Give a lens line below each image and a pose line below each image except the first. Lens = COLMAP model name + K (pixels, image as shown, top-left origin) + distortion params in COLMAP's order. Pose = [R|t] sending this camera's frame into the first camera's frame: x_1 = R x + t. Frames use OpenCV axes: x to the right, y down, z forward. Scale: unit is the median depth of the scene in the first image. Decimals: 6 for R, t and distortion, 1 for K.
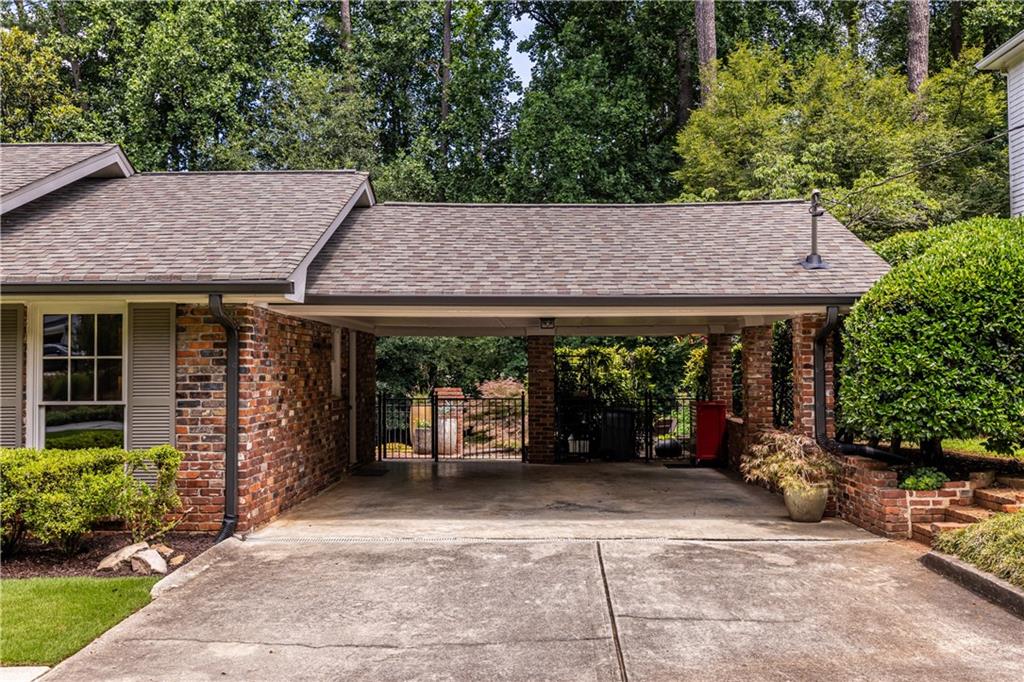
lens RADIAL K [[1030.4, 0, 511.5], [0, 1030.4, 341.2], [0, 0, 1]] dist [-0.016805, 0.000000]
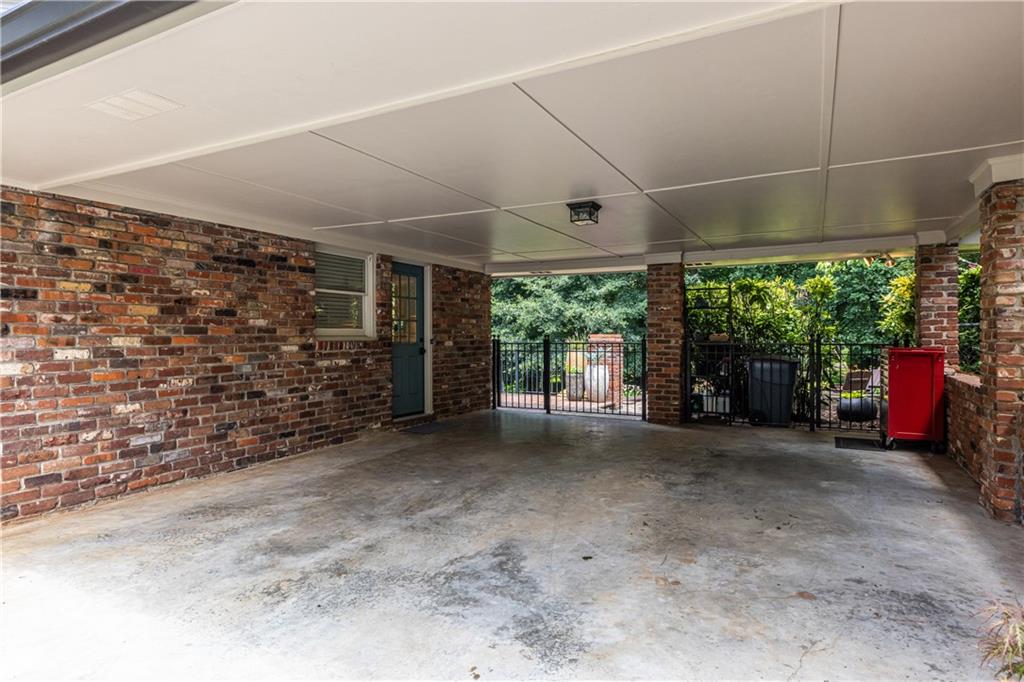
lens RADIAL K [[585.0, 0, 512.1], [0, 585.0, 345.1], [0, 0, 1]] dist [-0.005457, 0.000422]
pose [[0.901571, 0.005098, -0.432600, 0.120048], [0.014803, 0.998982, 0.042623, 0.036791], [0.432377, -0.044832, 0.900578, 0.548324]]
